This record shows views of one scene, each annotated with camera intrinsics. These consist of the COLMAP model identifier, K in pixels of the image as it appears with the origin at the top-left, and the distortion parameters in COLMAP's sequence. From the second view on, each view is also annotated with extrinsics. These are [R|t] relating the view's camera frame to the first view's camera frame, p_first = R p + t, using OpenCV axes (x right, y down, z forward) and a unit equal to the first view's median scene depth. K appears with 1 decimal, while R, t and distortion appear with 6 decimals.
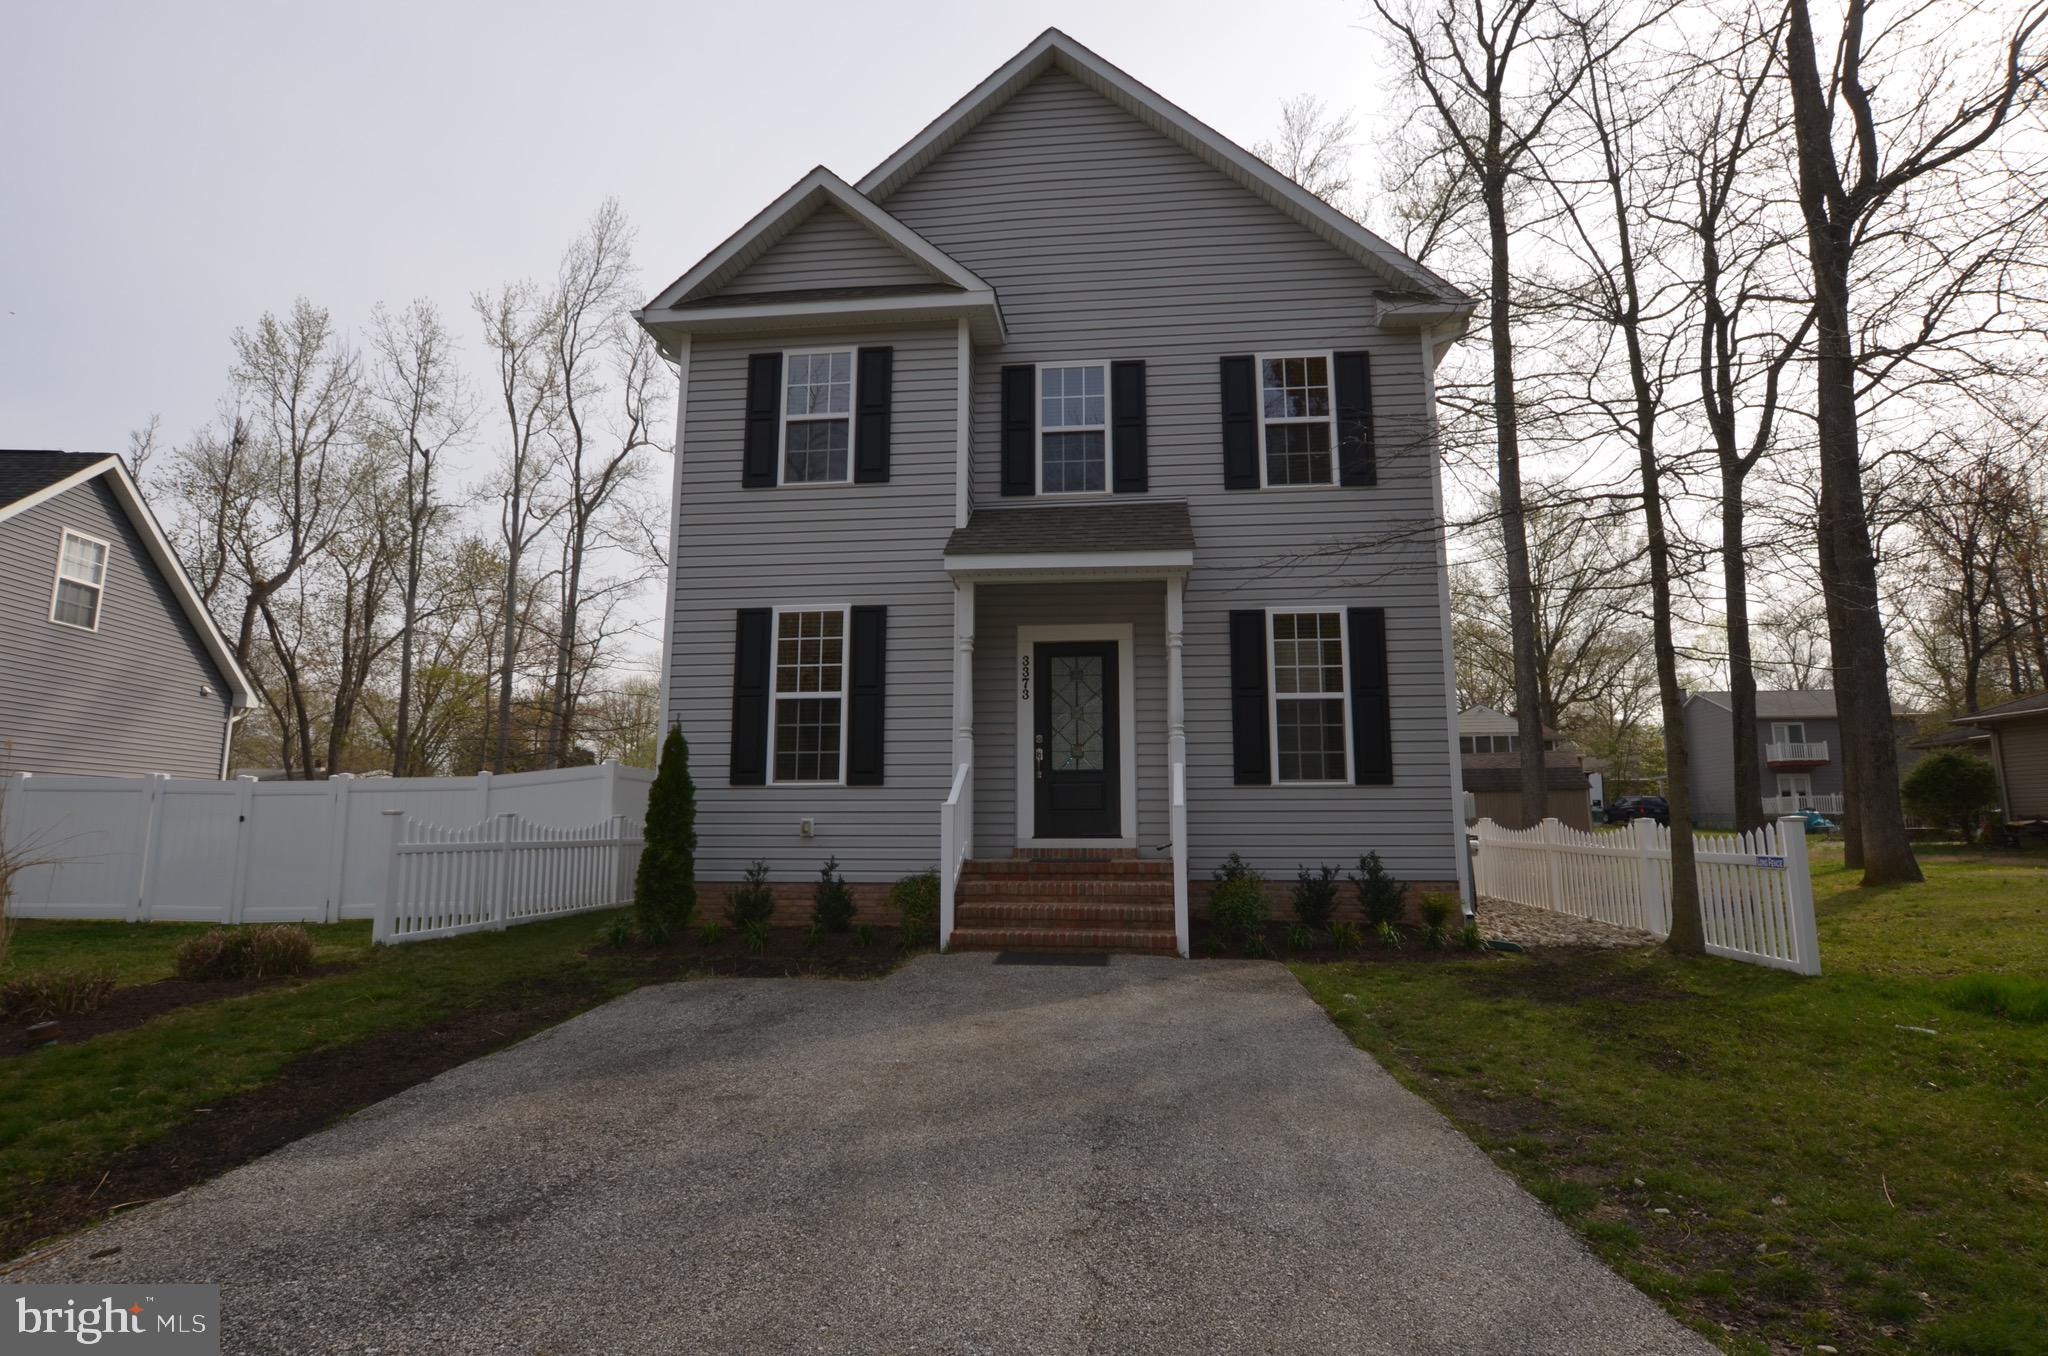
lens RADIAL K [[1016.4, 0, 1036.6], [0, 1016.4, 679.8], [0, 0, 1]] dist [-0.028837, 0.000252]
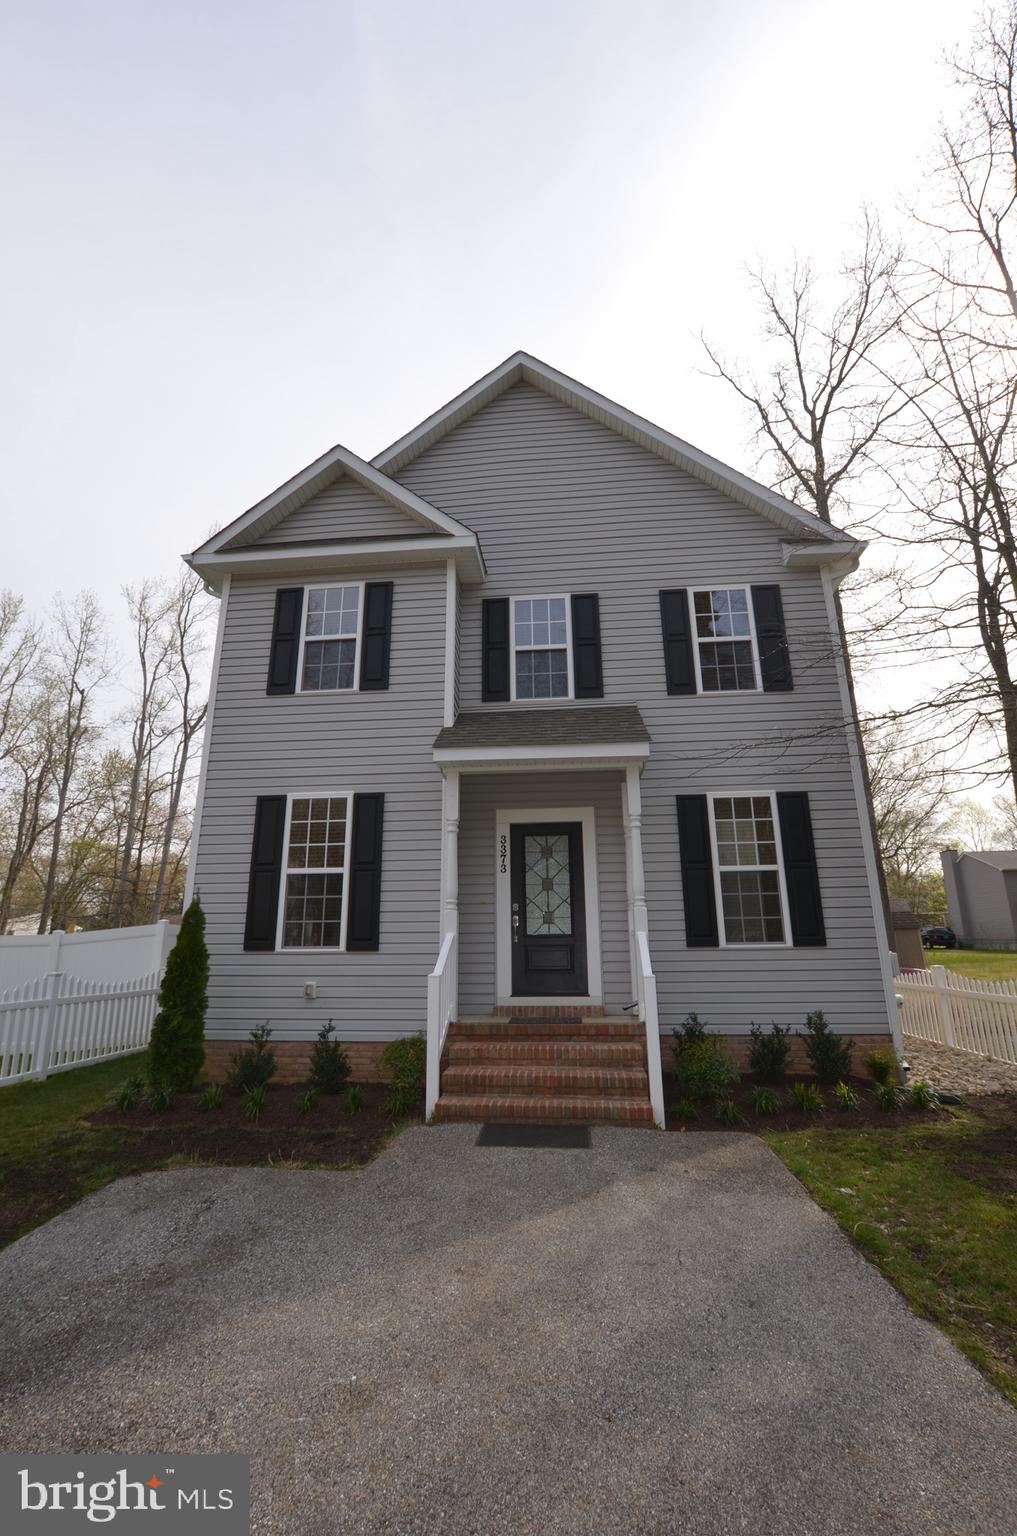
lens RADIAL K [[678.0, 0, 504.8], [0, 678.0, 761.0], [0, 0, 1]] dist [-0.032804, 0.005299]
pose [[0.999981, -0.005711, 0.002466, -0.010584], [0.005974, 0.992201, -0.124504, -0.011075], [-0.001736, 0.124516, 0.992216, 0.217301]]
